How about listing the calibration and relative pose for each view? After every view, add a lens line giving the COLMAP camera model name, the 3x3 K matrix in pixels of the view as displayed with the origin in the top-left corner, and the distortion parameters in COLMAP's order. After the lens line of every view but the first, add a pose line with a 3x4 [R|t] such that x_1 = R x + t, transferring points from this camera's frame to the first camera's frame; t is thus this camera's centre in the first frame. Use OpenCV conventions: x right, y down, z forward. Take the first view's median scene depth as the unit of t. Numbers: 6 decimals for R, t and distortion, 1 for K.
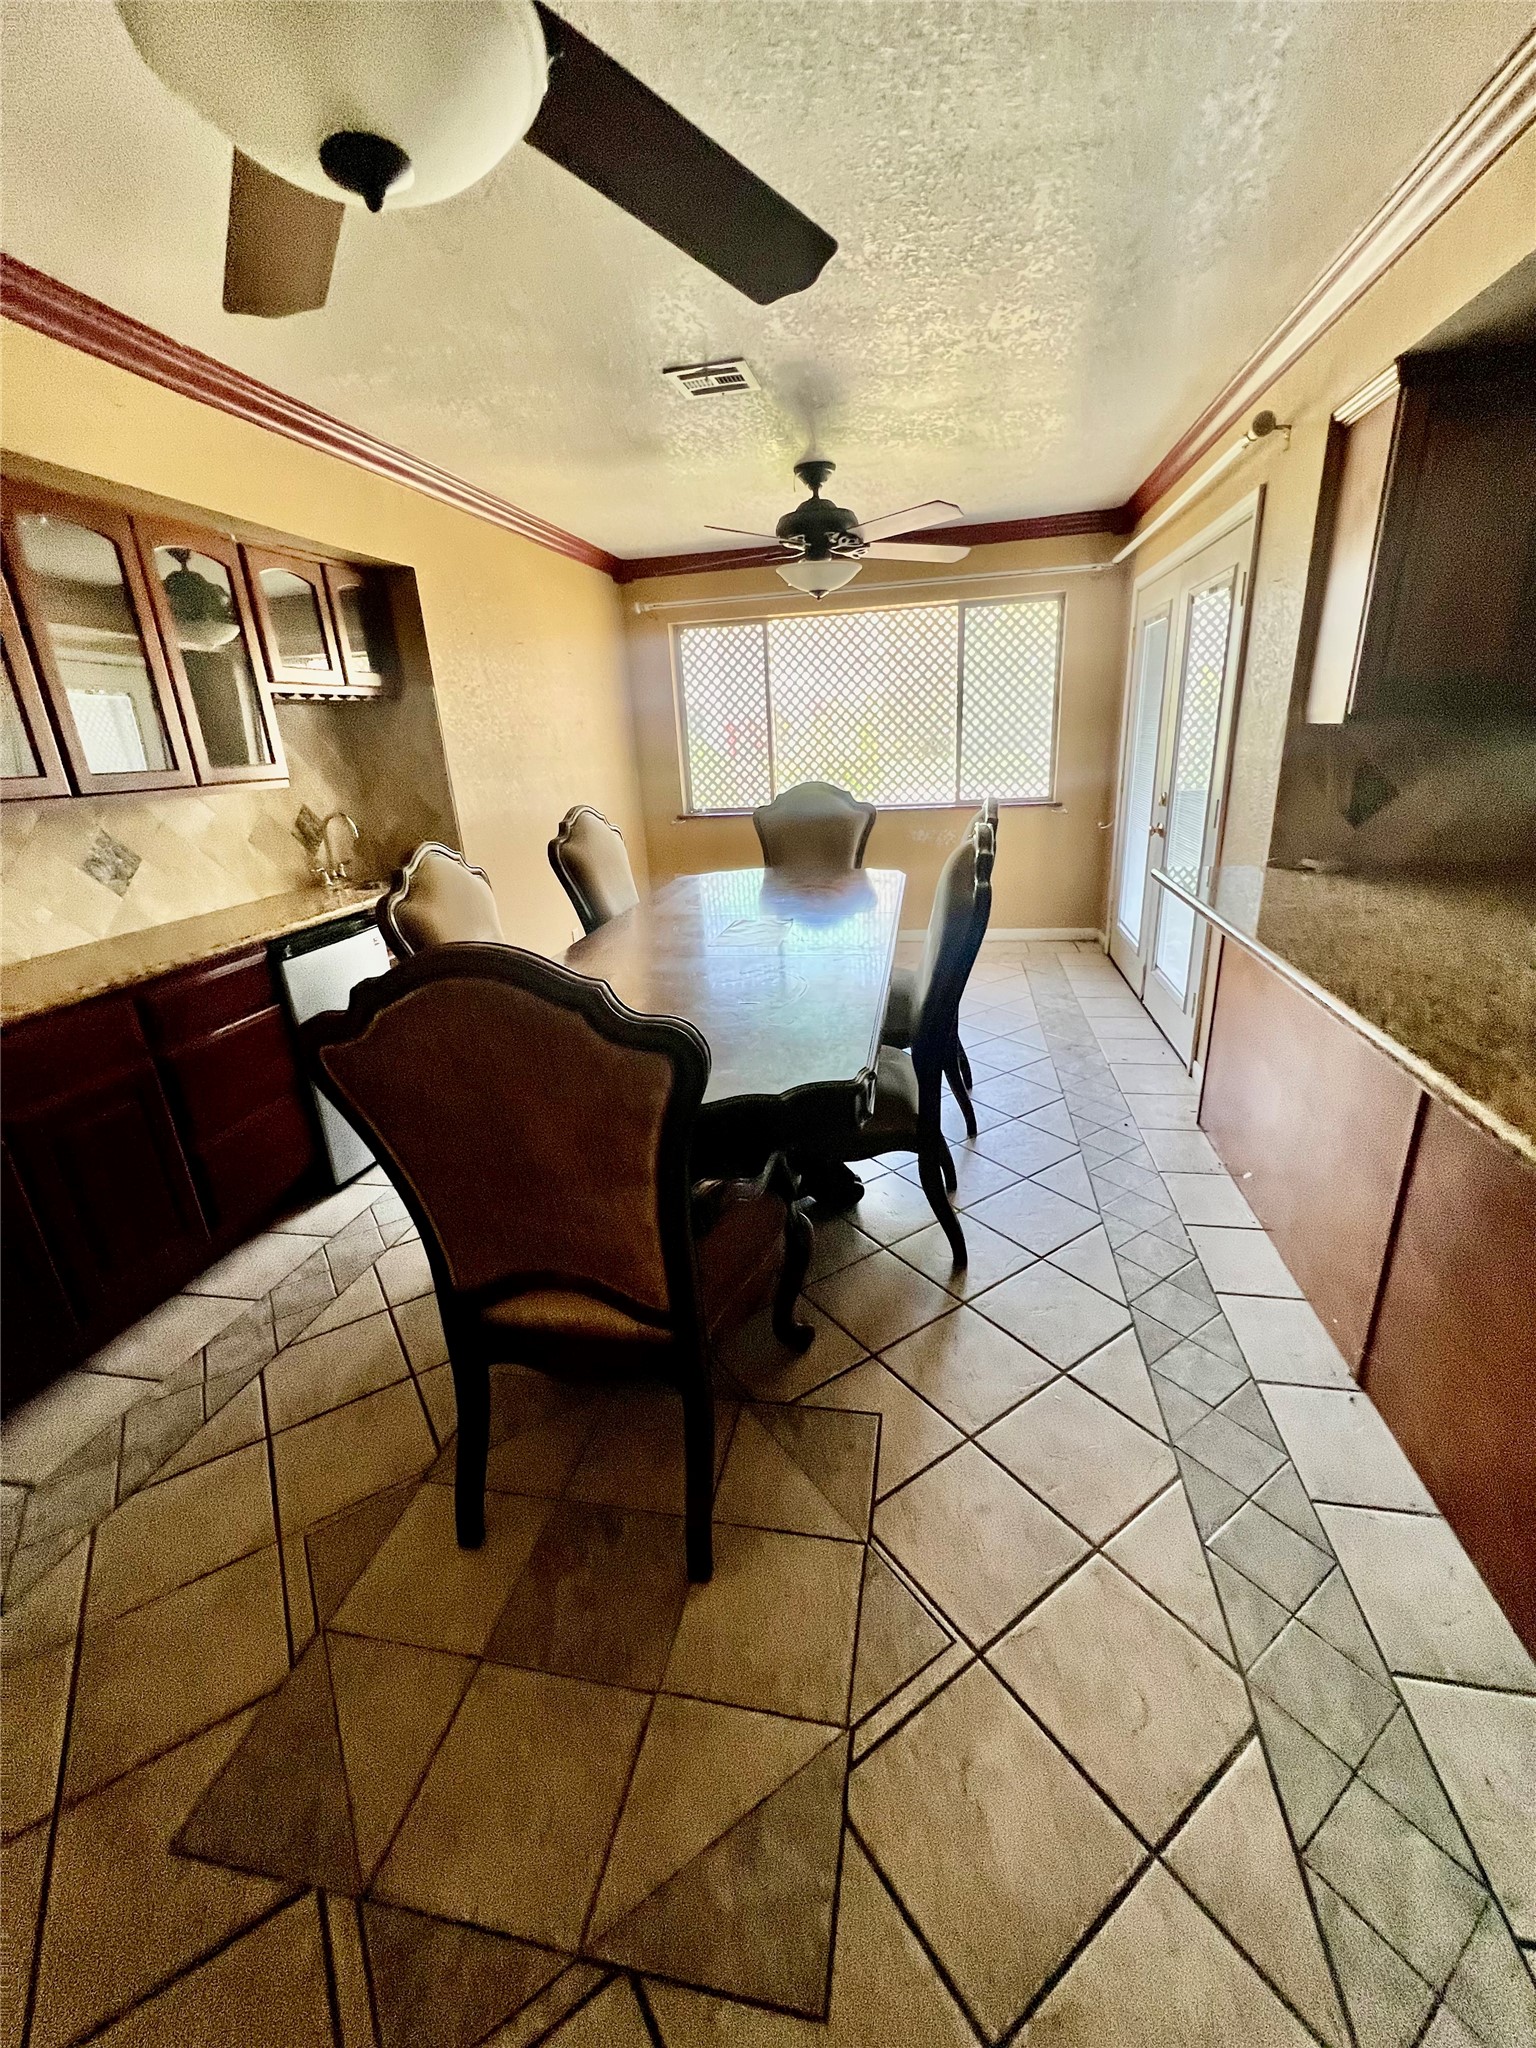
lens RADIAL K [[822.1, 0, 765.6], [0, 822.1, 1017.4], [0, 0, 1]] dist [-0.003807, -0.000265]
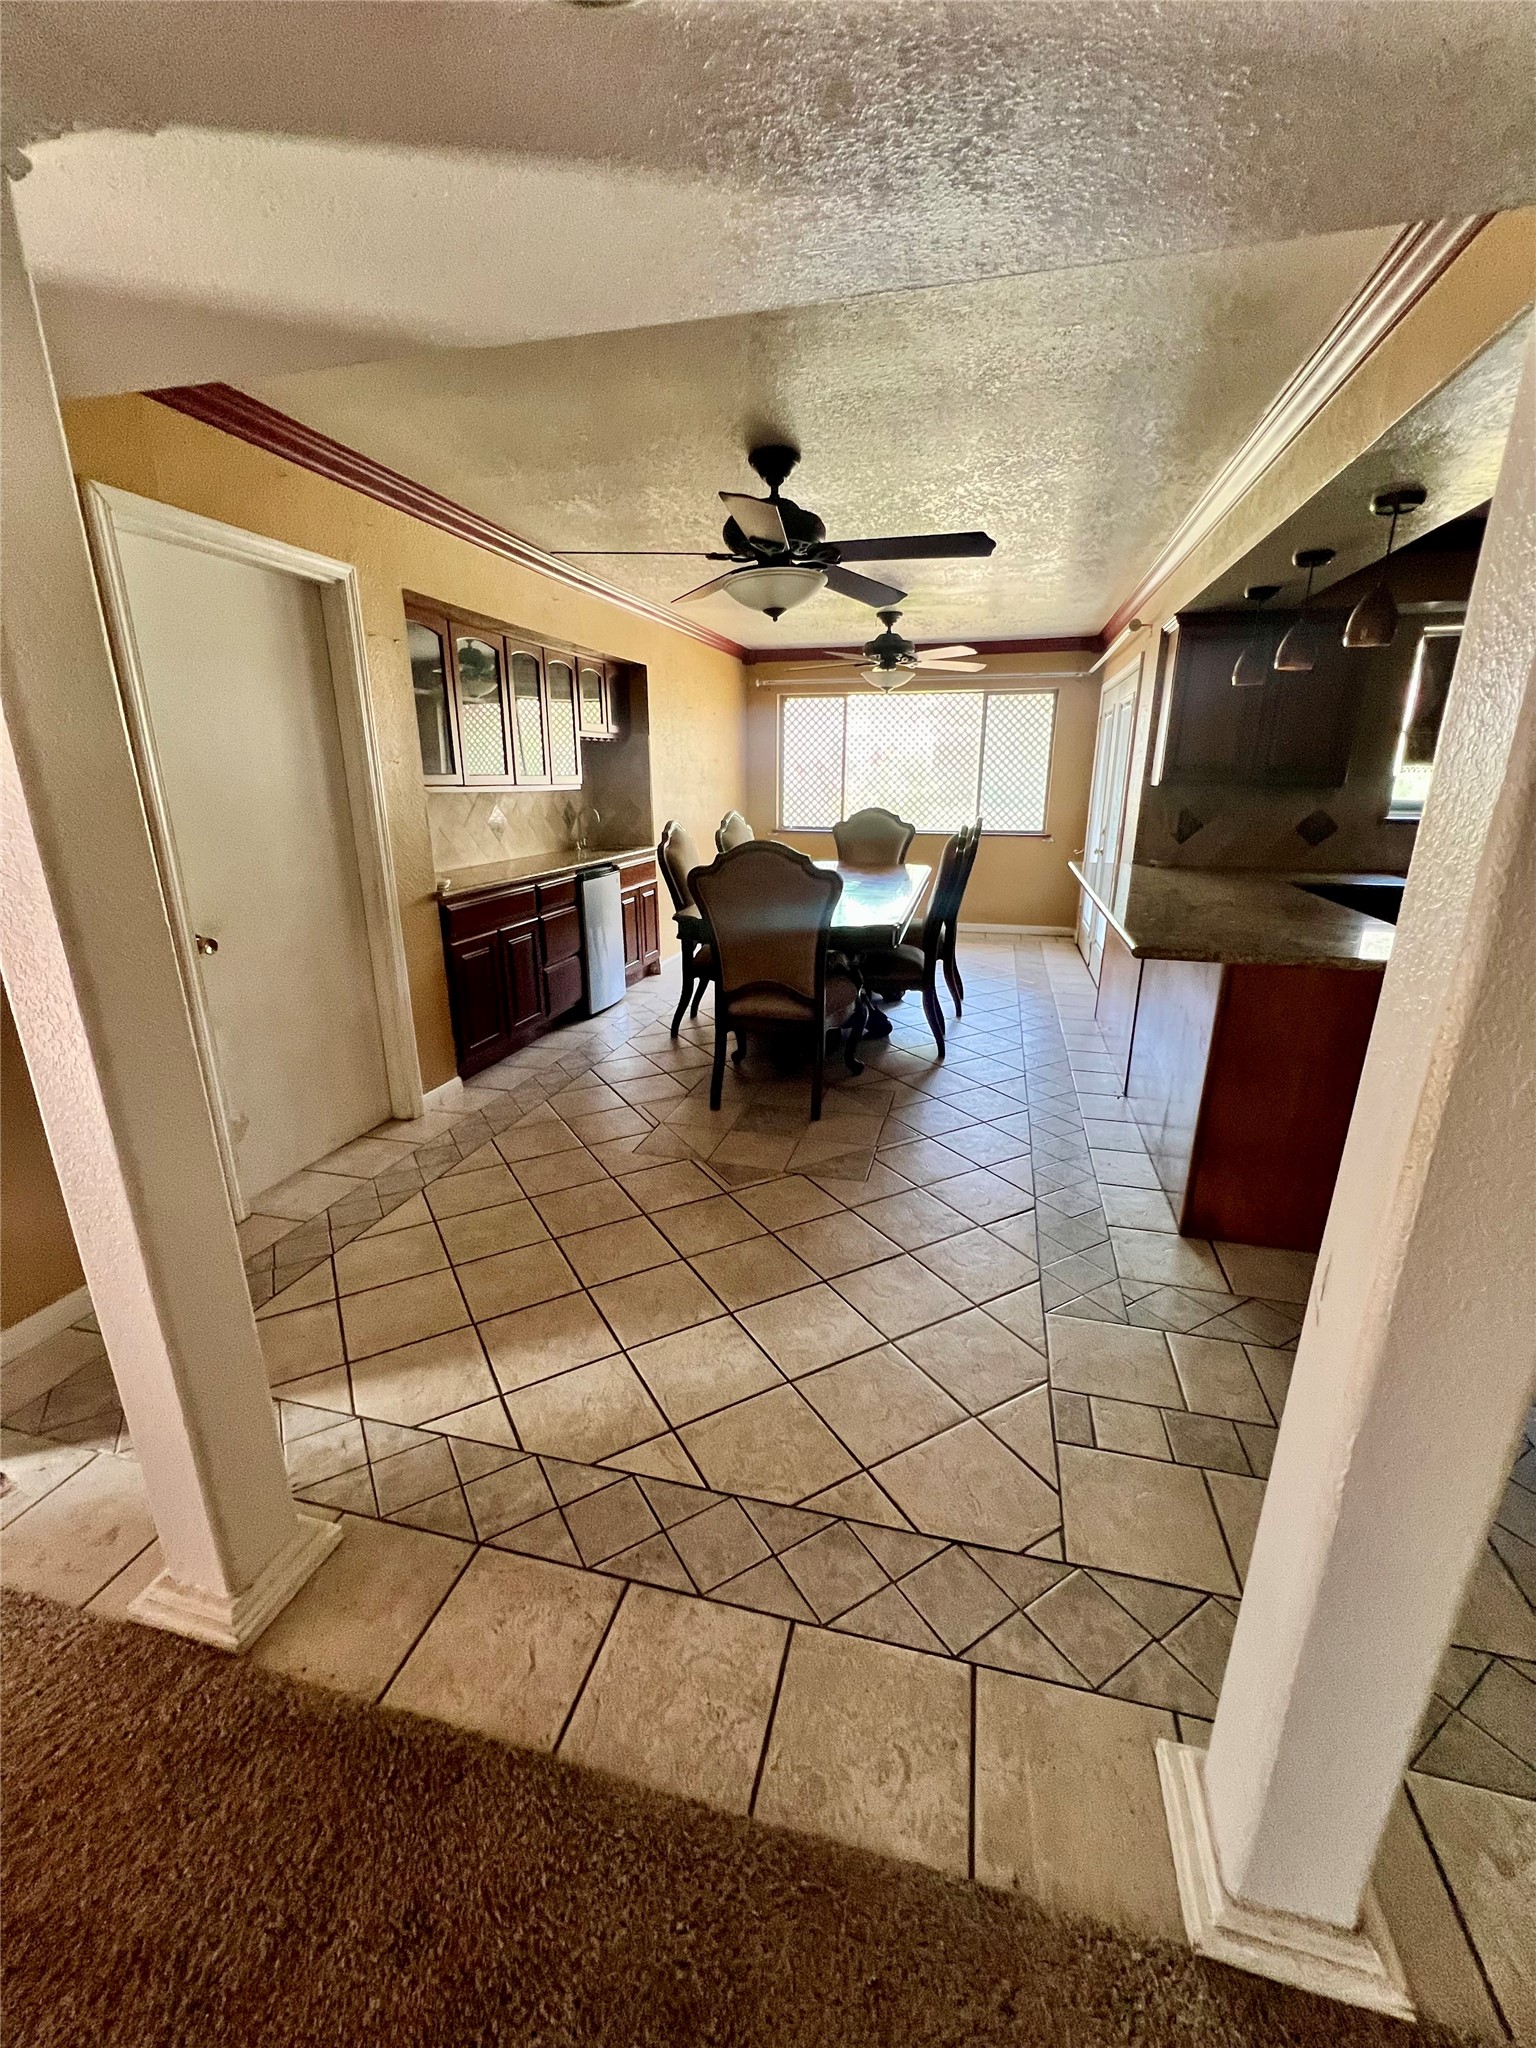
lens RADIAL K [[822.1, 0, 775.1], [0, 822.1, 1018.6], [0, 0, 1]] dist [-0.003807, -0.000265]
pose [[0.997229, 0.066325, -0.033705, -0.059594], [-0.067724, 0.996811, -0.042205, 0.217575], [0.030799, 0.044370, 0.998540, -0.613212]]
